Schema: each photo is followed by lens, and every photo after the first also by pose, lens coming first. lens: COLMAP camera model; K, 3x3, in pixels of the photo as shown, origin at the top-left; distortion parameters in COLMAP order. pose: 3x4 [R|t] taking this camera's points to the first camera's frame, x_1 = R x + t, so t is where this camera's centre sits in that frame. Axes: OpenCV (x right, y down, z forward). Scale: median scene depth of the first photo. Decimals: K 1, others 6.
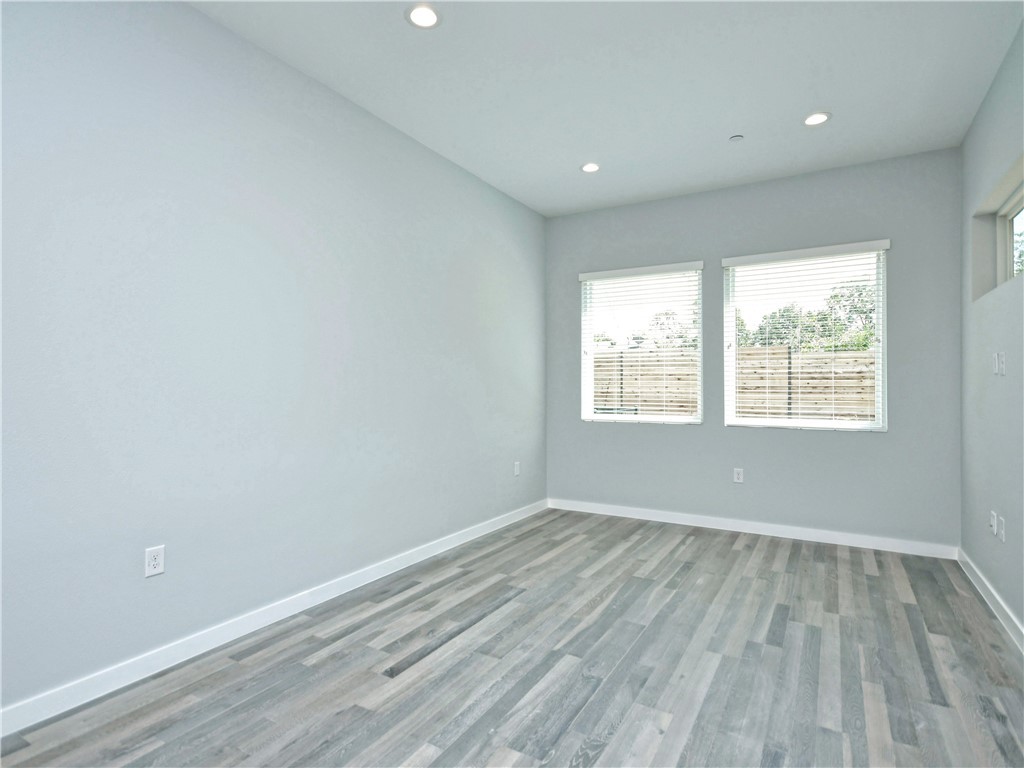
lens RADIAL K [[532.5, 0, 538.3], [0, 532.5, 383.4], [0, 0, 1]] dist [-0.002979, 0.002151]
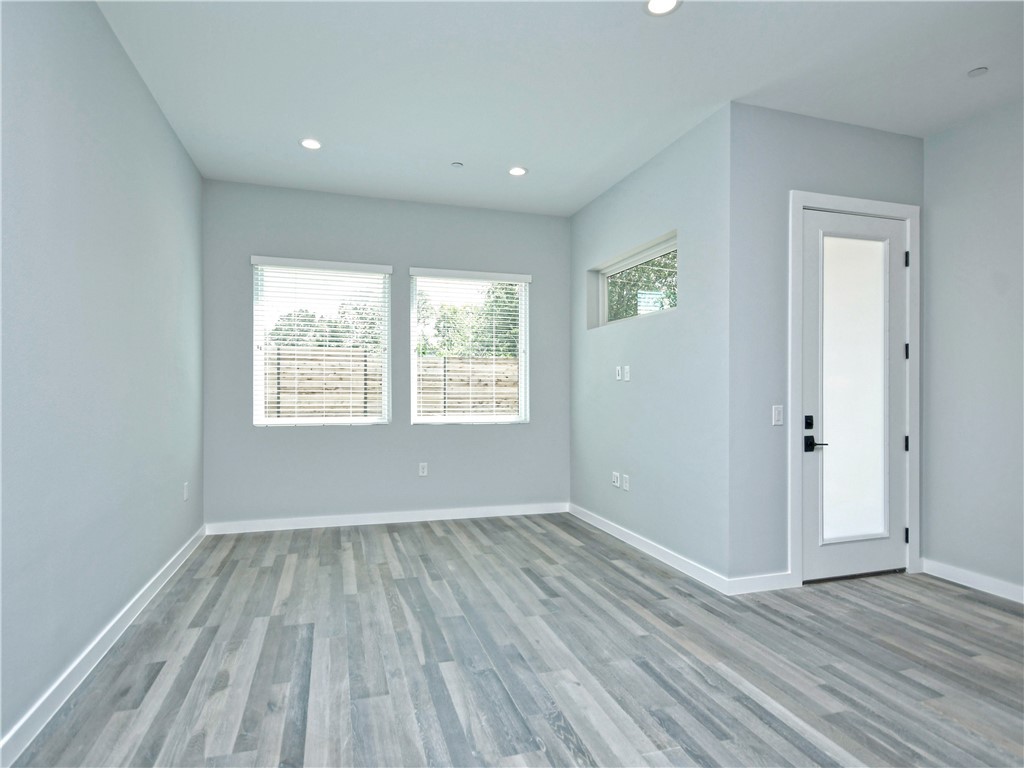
lens RADIAL K [[532.5, 0, 504.1], [0, 532.5, 393.9], [0, 0, 1]] dist [-0.002979, 0.002151]
pose [[0.693073, -0.005040, 0.720850, -0.412418], [-0.009907, 0.999815, 0.016516, -0.002659], [-0.720799, -0.018588, 0.692894, 0.177751]]
